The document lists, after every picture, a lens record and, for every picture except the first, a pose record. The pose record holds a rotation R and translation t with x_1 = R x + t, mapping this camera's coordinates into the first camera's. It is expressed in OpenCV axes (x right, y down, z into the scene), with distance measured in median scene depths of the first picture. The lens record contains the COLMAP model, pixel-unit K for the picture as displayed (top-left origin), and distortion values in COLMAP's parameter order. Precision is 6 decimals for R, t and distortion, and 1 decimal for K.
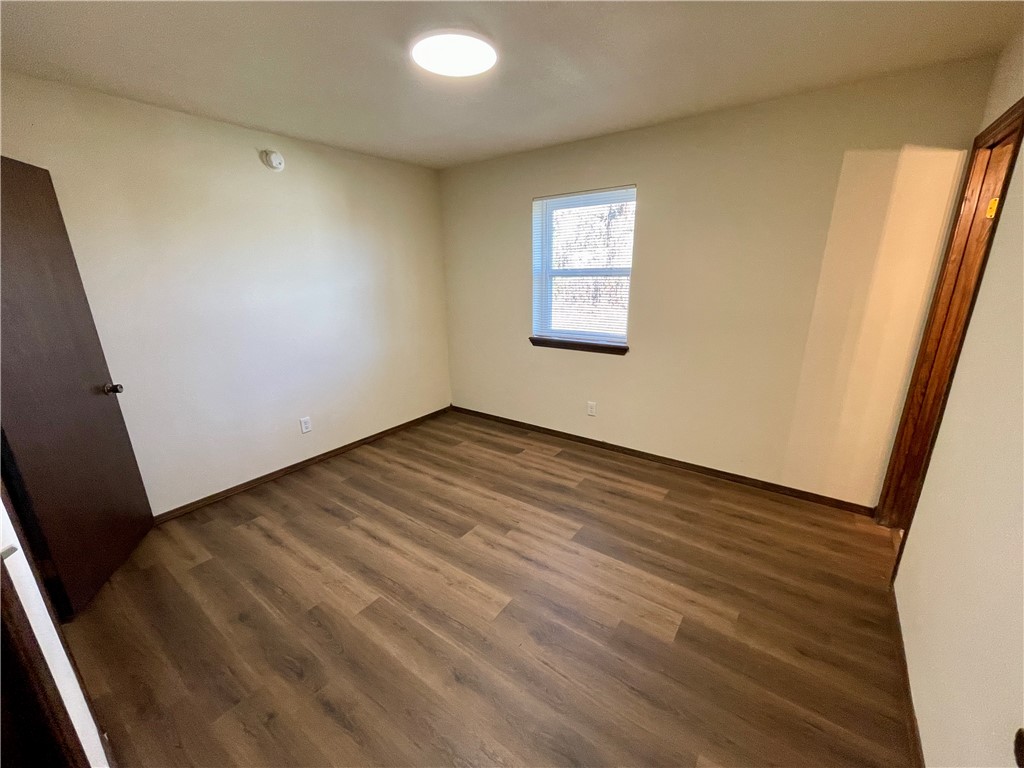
lens RADIAL K [[412.2, 0, 512.7], [0, 412.2, 386.2], [0, 0, 1]] dist [-0.006068, 0.000513]
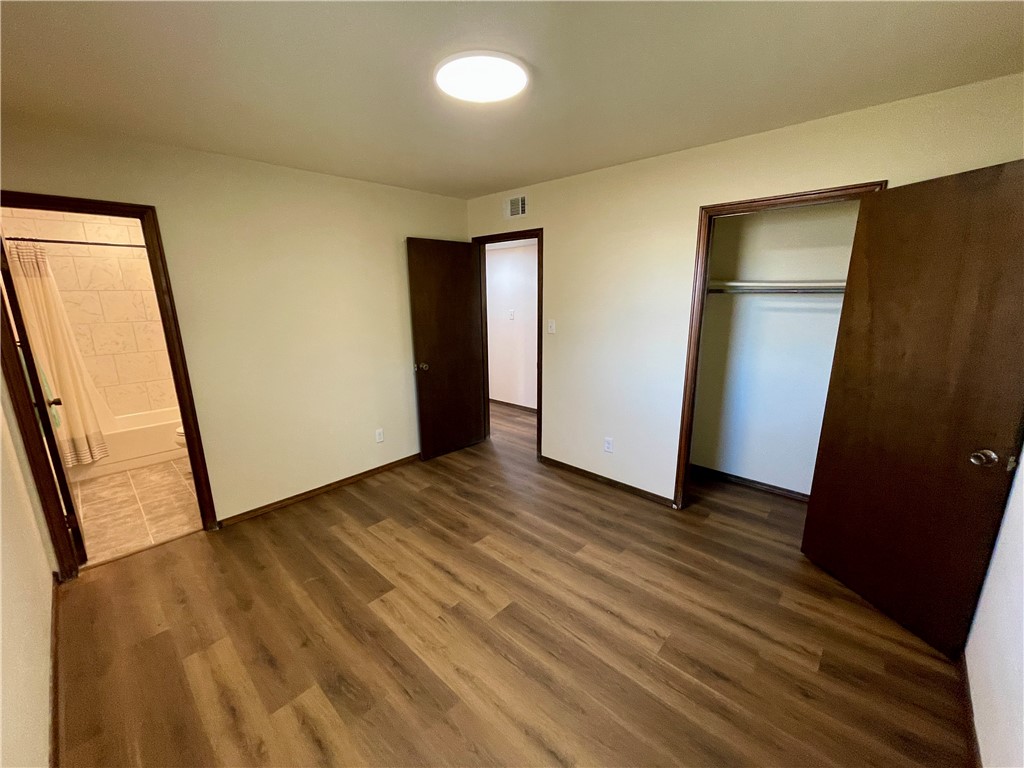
lens RADIAL K [[412.2, 0, 515.6], [0, 412.2, 386.0], [0, 0, 1]] dist [-0.006068, 0.000513]
pose [[-0.993345, 0.000525, 0.115179, -0.248638], [0.055942, 0.876320, 0.478470, -0.481193], [-0.100682, 0.481729, -0.870517, 1.613106]]
